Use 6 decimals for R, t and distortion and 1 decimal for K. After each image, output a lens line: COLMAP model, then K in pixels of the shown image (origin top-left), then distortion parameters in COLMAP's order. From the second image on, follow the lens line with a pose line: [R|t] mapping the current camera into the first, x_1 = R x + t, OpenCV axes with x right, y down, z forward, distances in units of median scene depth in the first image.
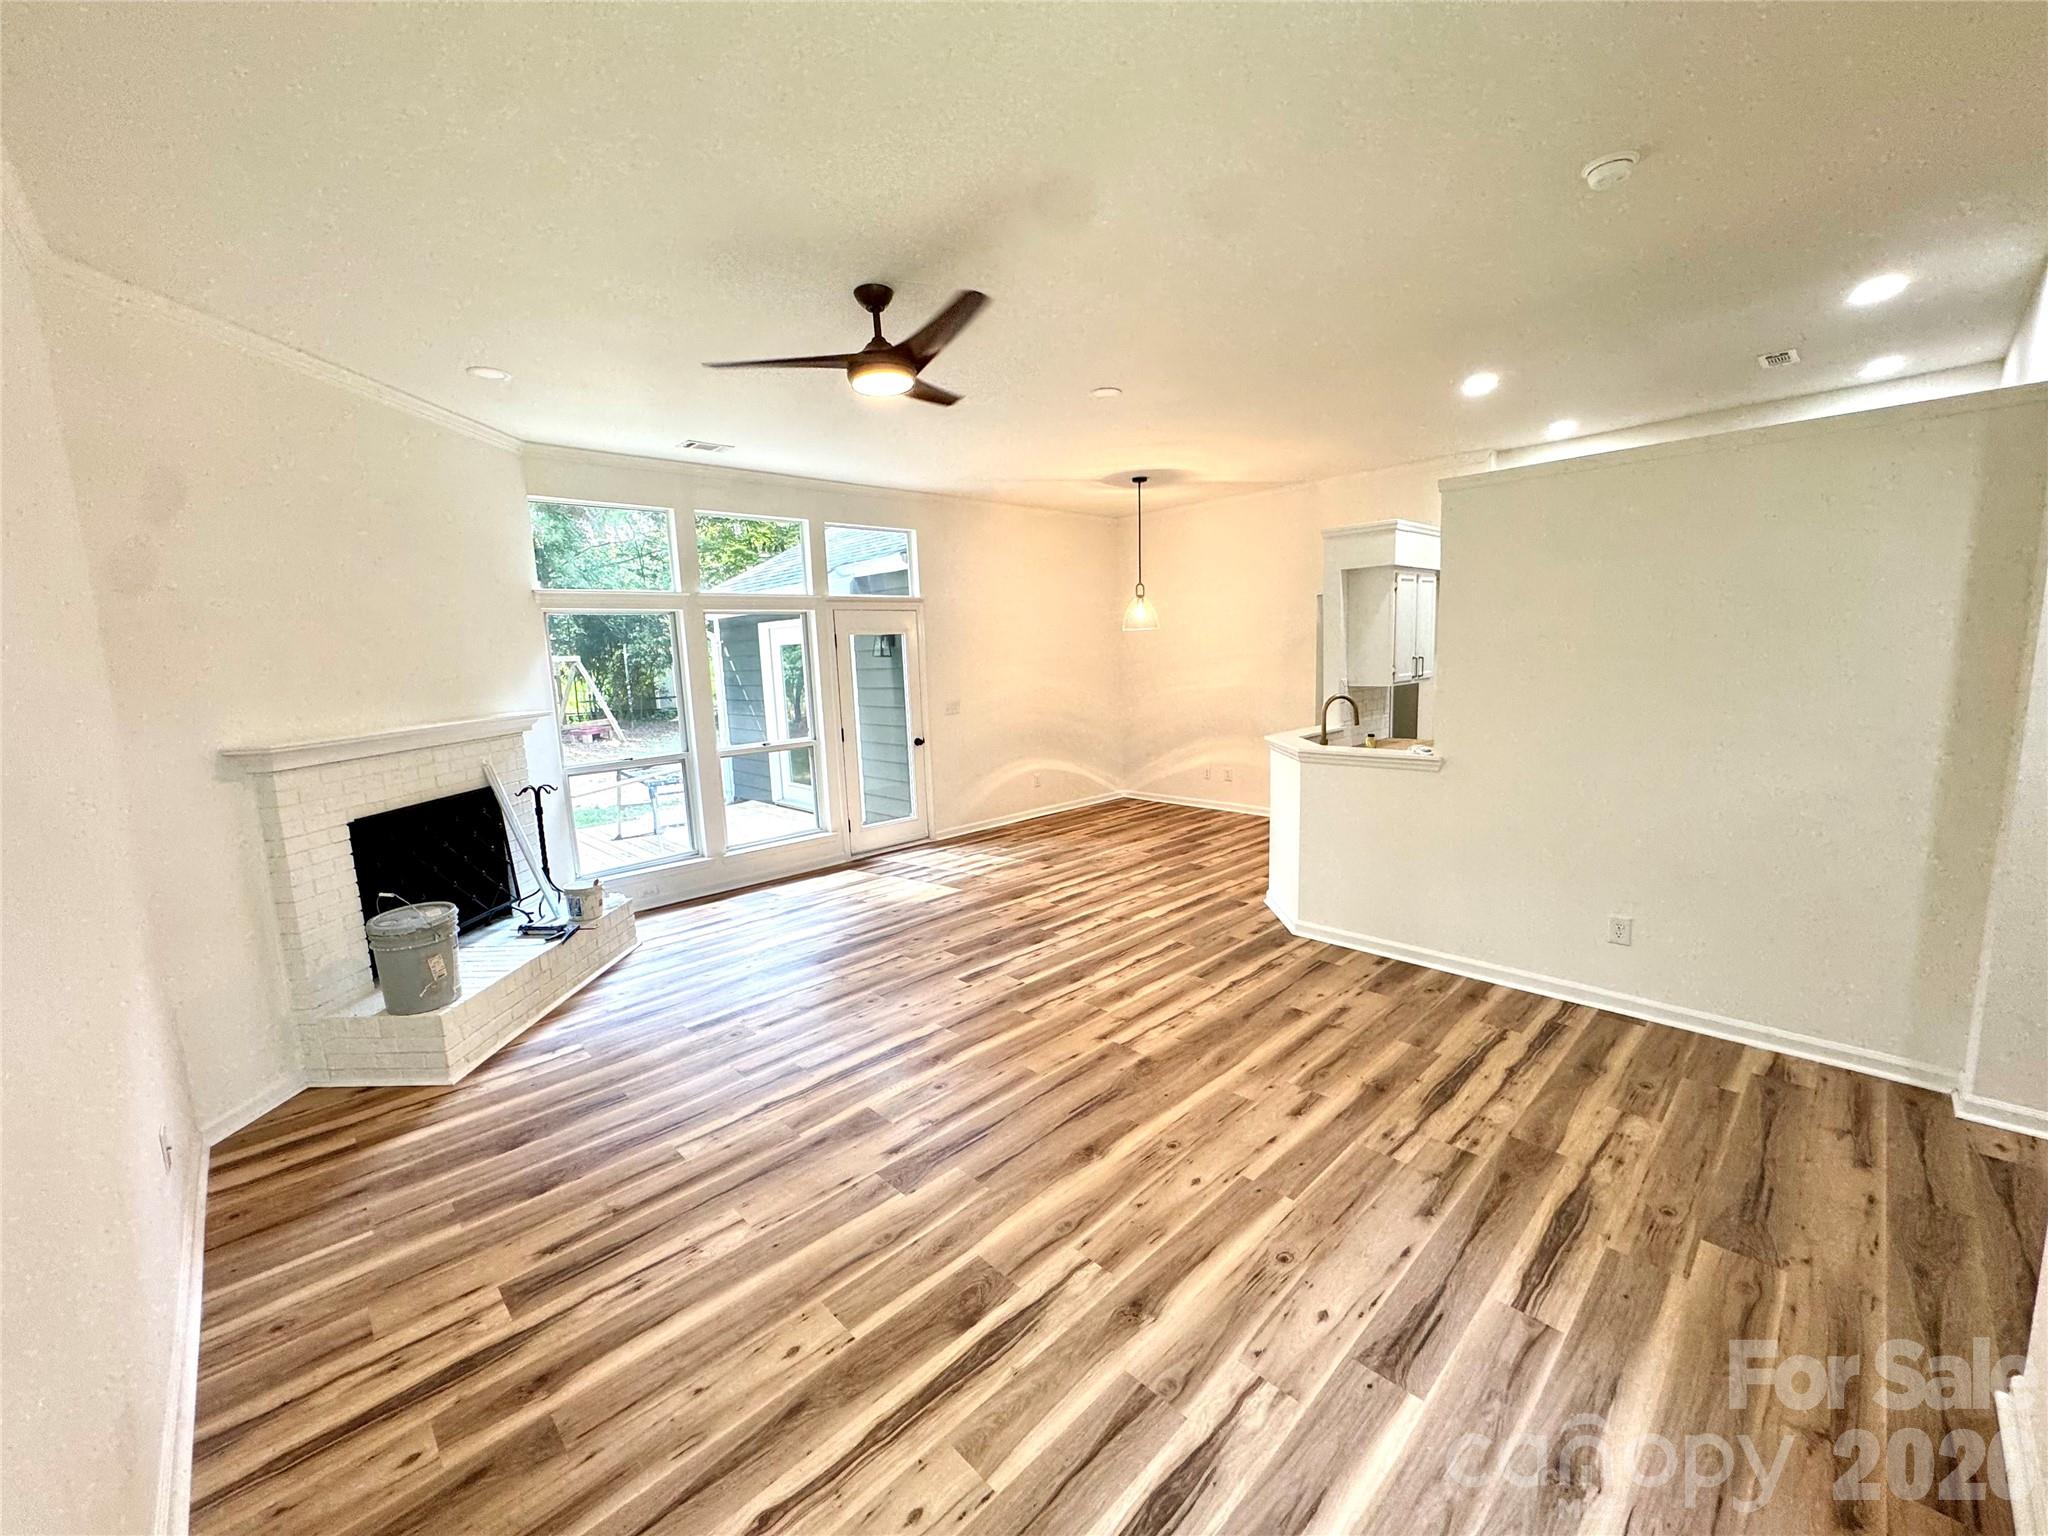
lens RADIAL K [[817.7, 0, 1025.1], [0, 817.7, 768.6], [0, 0, 1]] dist [-0.002820, 0.000221]
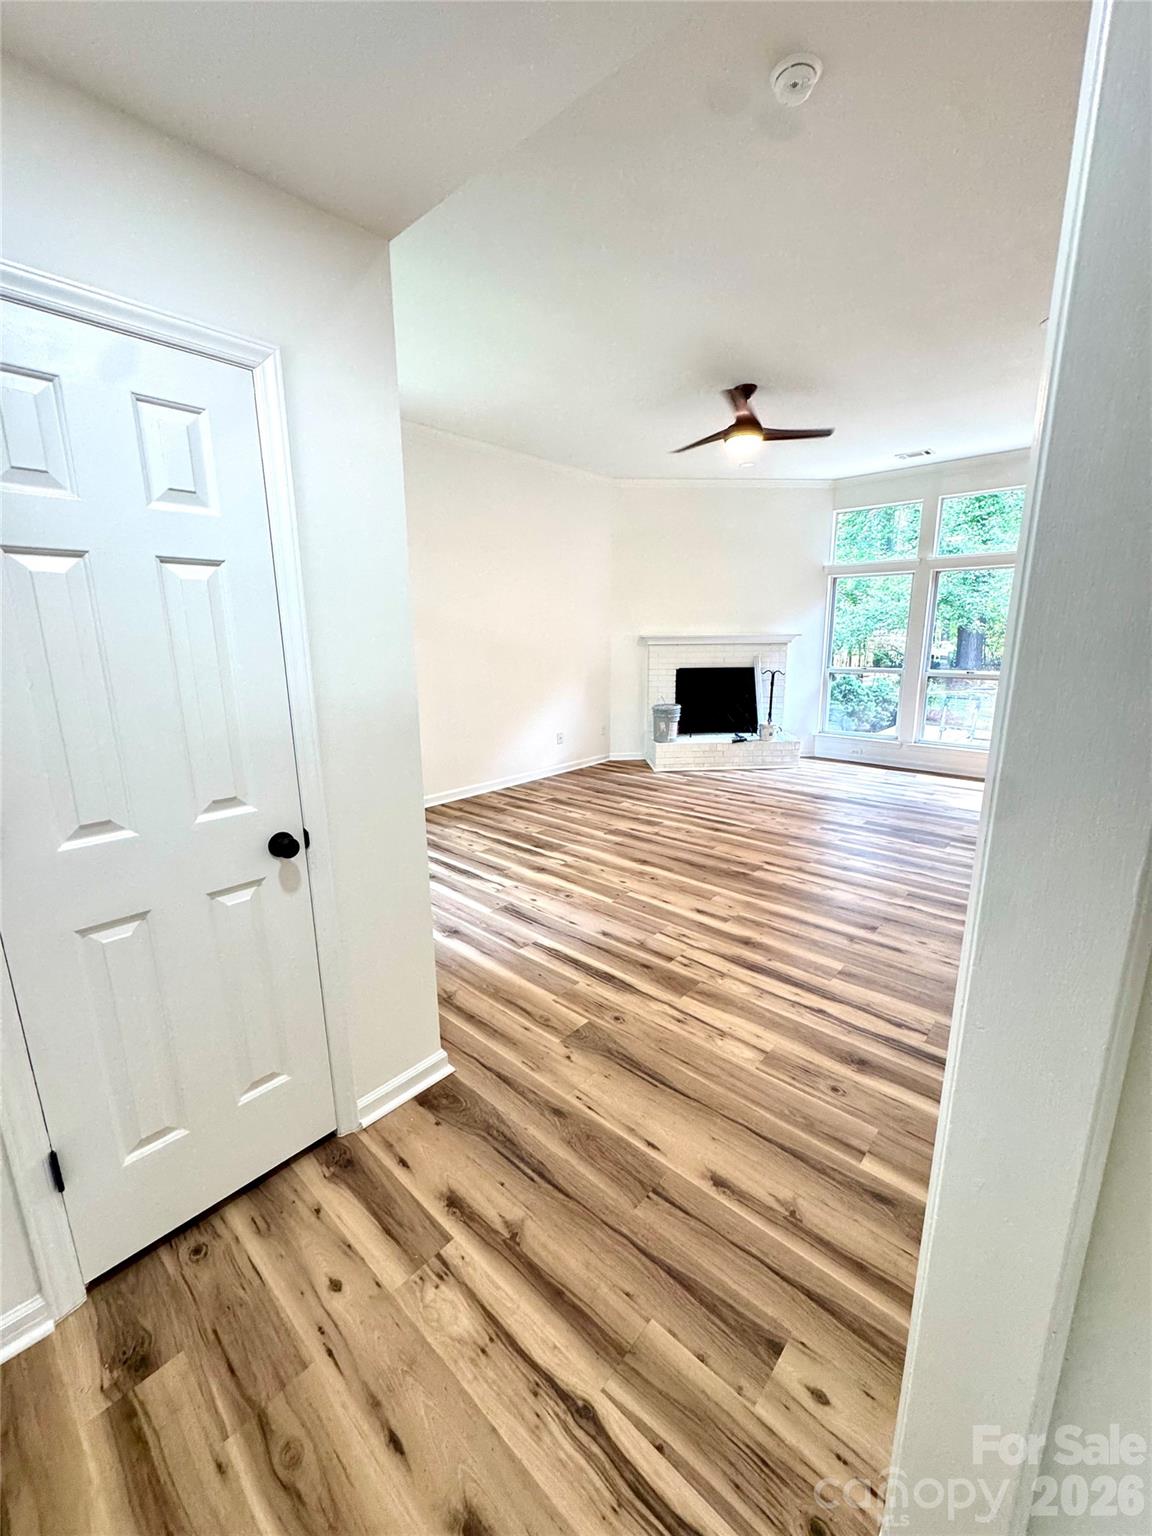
lens RADIAL K [[613.3, 0, 578.2], [0, 613.3, 770.7], [0, 0, 1]] dist [-0.002820, 0.000221]
pose [[0.071464, 0.256869, -0.963800, 1.476489], [-0.136495, 0.959699, 0.245655, -0.080680], [0.988060, 0.113999, 0.103645, 0.698889]]
